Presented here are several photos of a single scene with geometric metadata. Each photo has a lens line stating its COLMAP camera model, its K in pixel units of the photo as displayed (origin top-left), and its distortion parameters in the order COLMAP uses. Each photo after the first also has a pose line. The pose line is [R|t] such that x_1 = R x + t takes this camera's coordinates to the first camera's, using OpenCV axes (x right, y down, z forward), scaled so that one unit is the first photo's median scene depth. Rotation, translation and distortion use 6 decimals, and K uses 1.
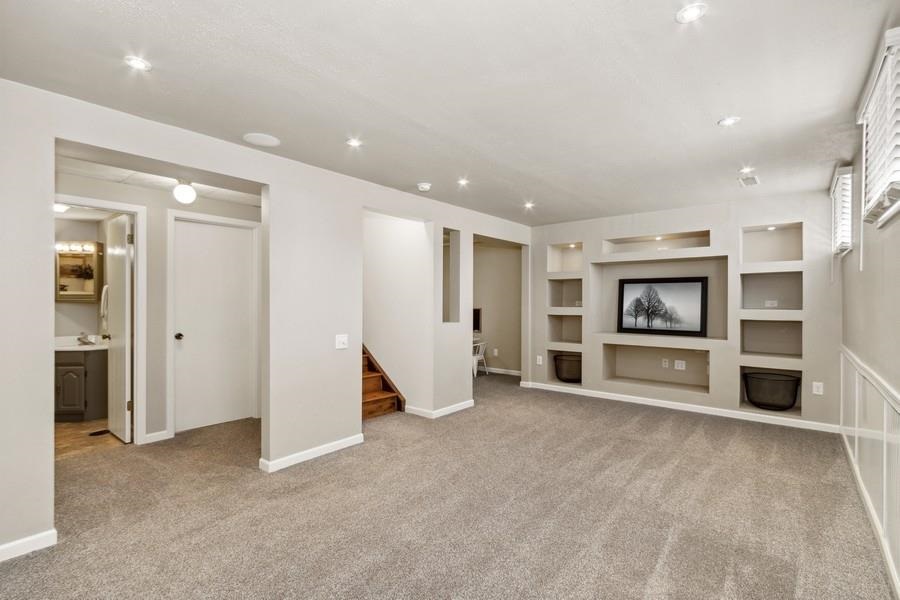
lens RADIAL K [[420.1, 0, 453.9], [0, 420.1, 302.0], [0, 0, 1]] dist [-0.003759, 0.002475]
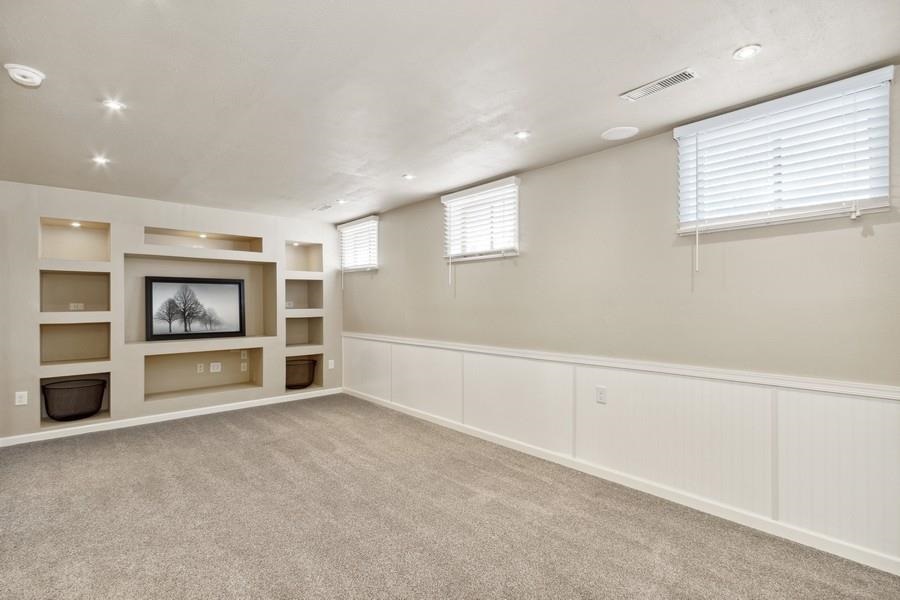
lens RADIAL K [[420.1, 0, 452.8], [0, 420.1, 299.7], [0, 0, 1]] dist [-0.003759, 0.002475]
pose [[0.141473, 0.003779, 0.989935, -0.362661], [0.005680, 0.999973, -0.004629, -0.000924], [-0.989926, 0.006278, 0.141448, 0.310807]]
